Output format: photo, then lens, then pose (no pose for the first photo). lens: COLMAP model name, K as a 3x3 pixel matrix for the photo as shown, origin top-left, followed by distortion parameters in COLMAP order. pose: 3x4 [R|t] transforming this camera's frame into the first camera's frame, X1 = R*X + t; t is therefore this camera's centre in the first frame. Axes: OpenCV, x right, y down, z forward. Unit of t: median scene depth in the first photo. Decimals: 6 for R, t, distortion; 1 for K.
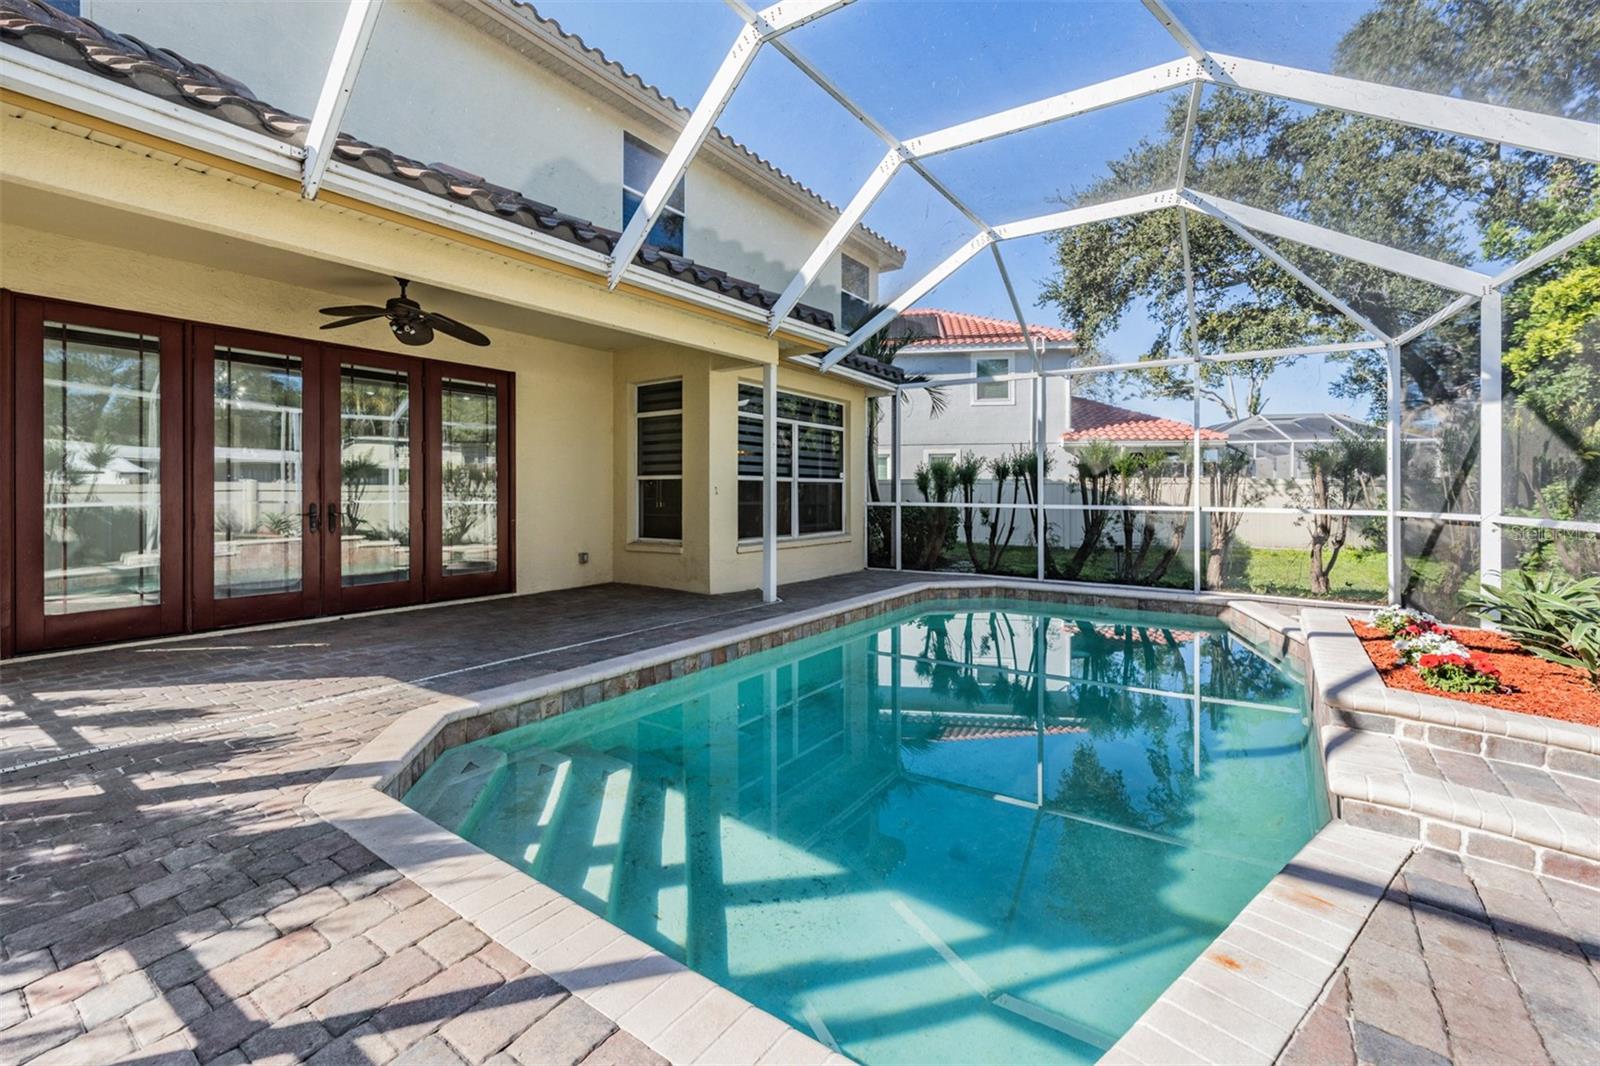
lens RADIAL K [[679.8, 0, 795.3], [0, 679.8, 488.0], [0, 0, 1]] dist [0.001799, -0.001143]
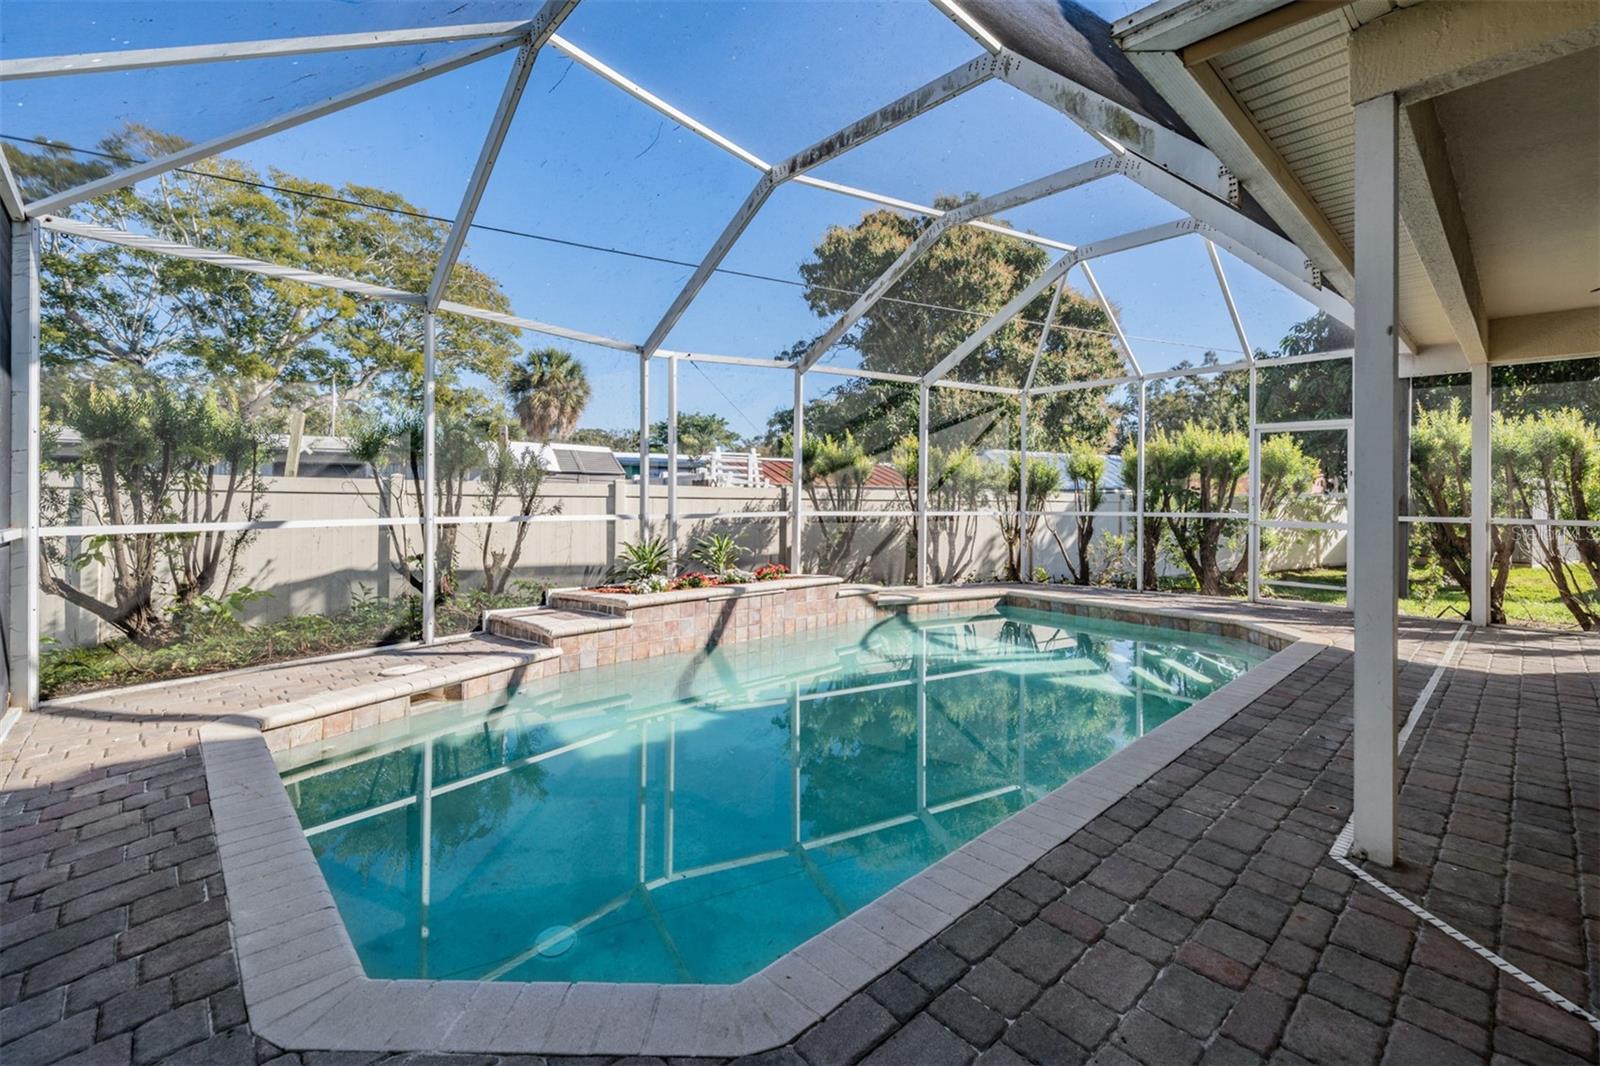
lens RADIAL K [[679.8, 0, 774.1], [0, 679.8, 497.5], [0, 0, 1]] dist [0.001799, -0.001143]
pose [[-0.977466, -0.010310, 0.210840, 0.164494], [-0.011377, 0.999928, -0.003847, 0.004628], [-0.210785, -0.006158, -0.977513, 1.203504]]
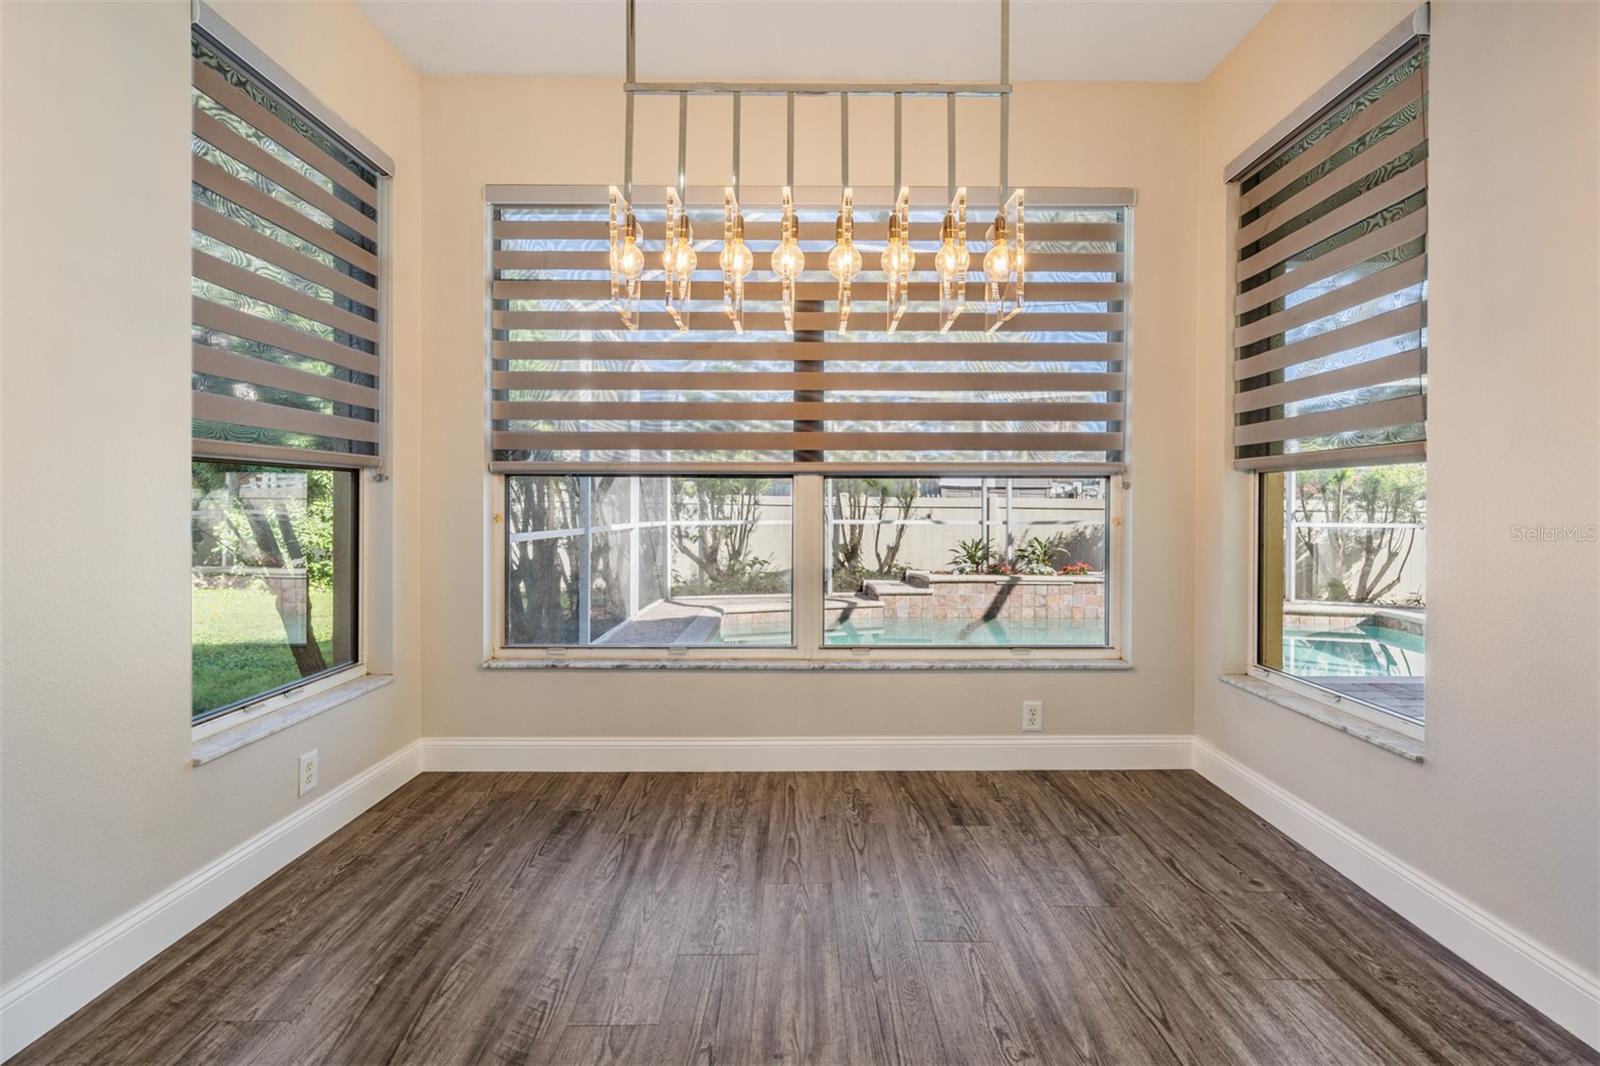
lens RADIAL K [[713.7, 0, 793.8], [0, 713.7, 501.8], [0, 0, 1]] dist [-0.008074, 0.002051]
pose [[-0.579183, -0.004740, 0.815184, -0.289163], [-0.013609, 0.999900, -0.003855, 0.001494], [-0.815084, -0.013327, -0.579189, 1.351392]]
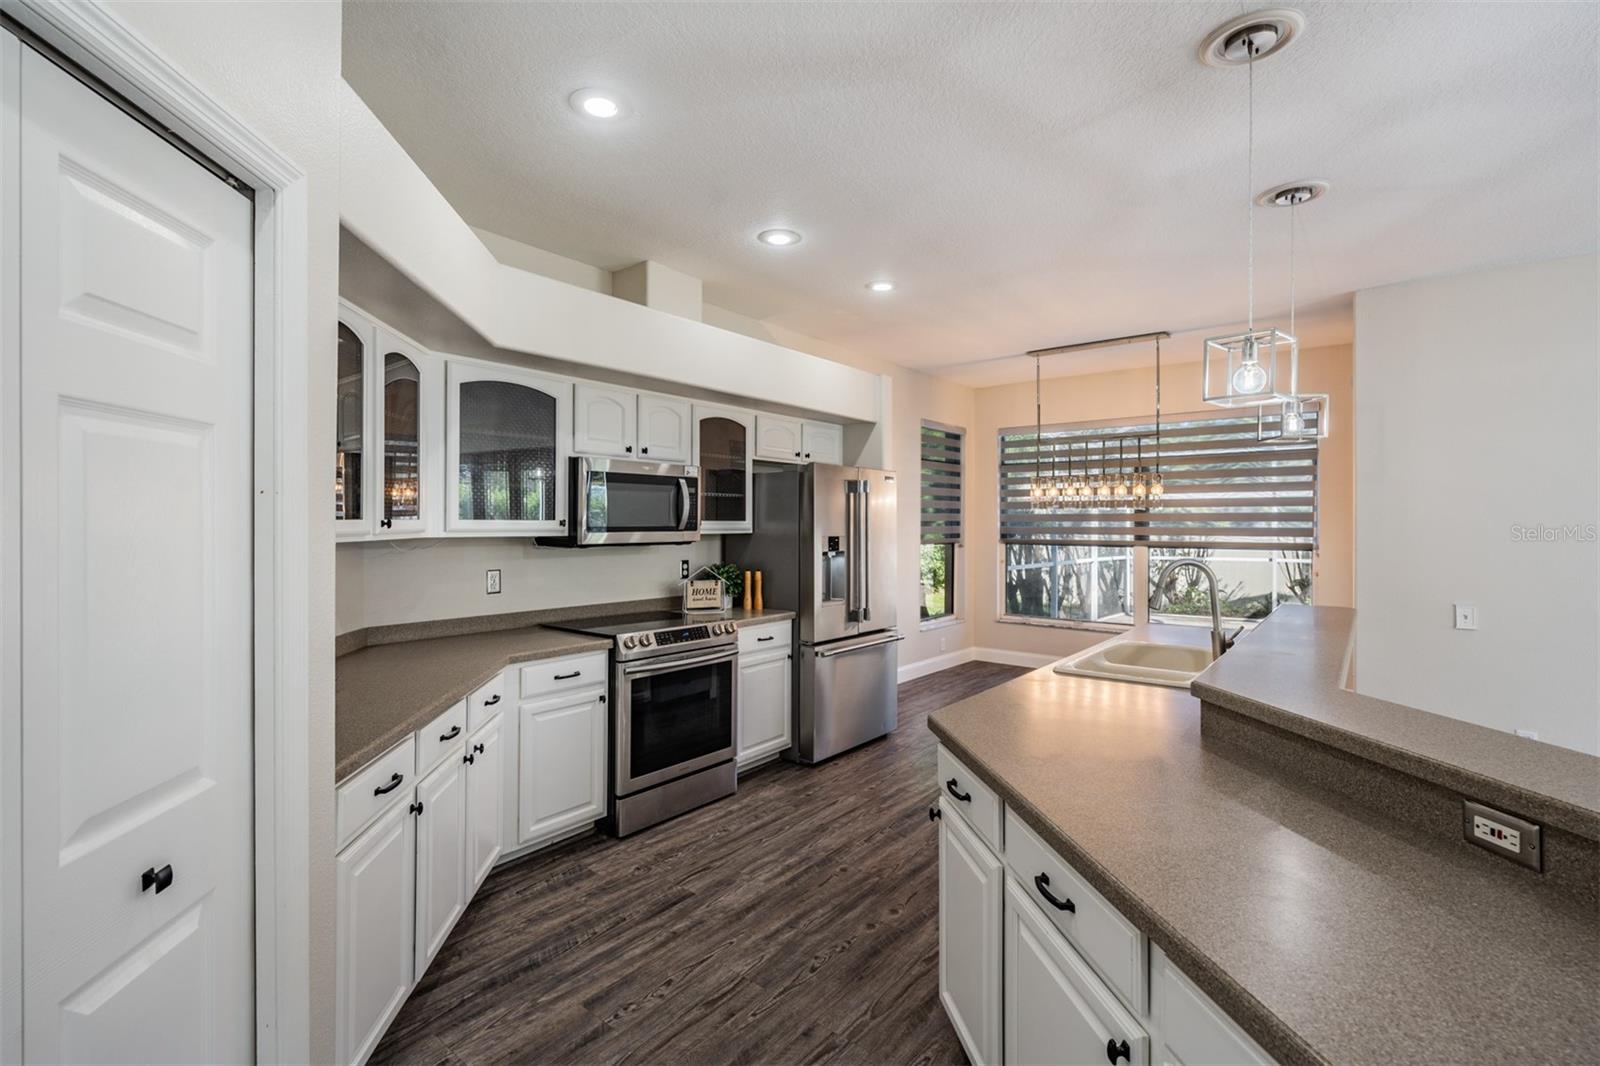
lens RADIAL K [[713.7, 0, 796.5], [0, 713.7, 519.8], [0, 0, 1]] dist [-0.008074, 0.002051]
pose [[0.069833, -0.001619, 0.997557, -0.811184], [-0.012120, 0.999924, 0.002471, -0.040827], [-0.997485, -0.012263, 0.069808, 1.459162]]
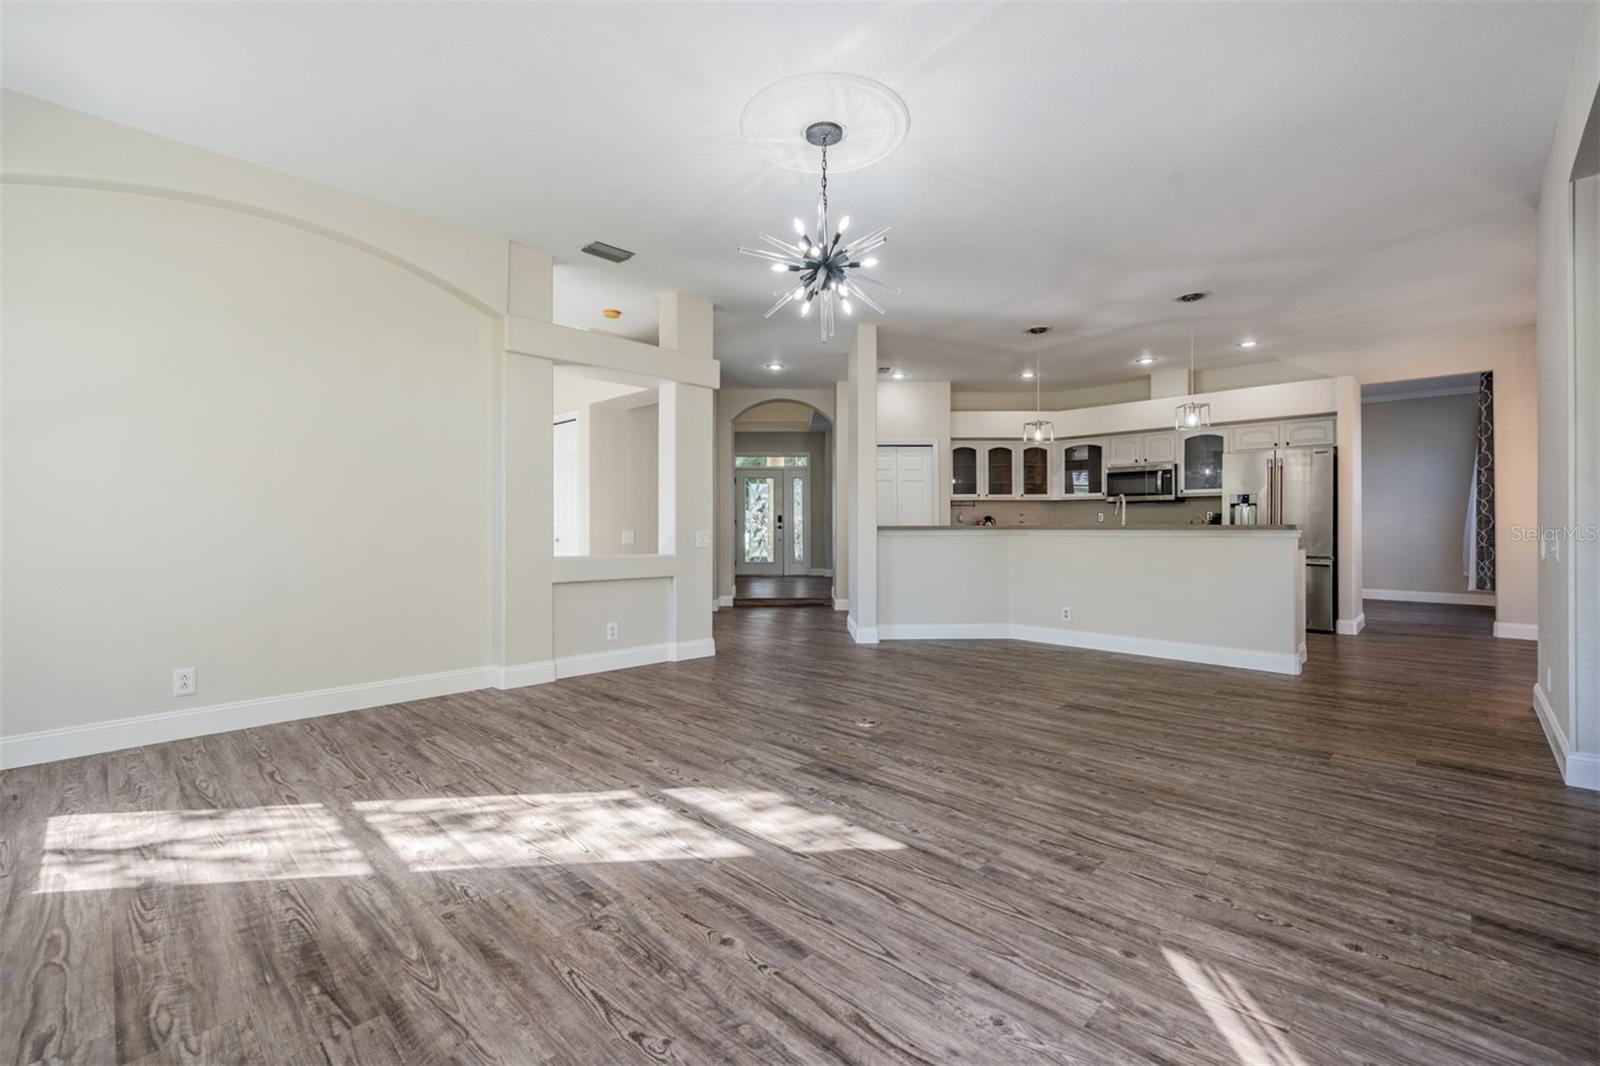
lens RADIAL K [[679.8, 0, 793.1], [0, 679.8, 520.3], [0, 0, 1]] dist [0.001799, -0.001143]
pose [[0.986798, -0.006861, -0.161813, -0.703360], [0.006768, 0.999976, -0.001124, 0.001376], [0.161817, 0.000014, 0.986821, 0.538165]]
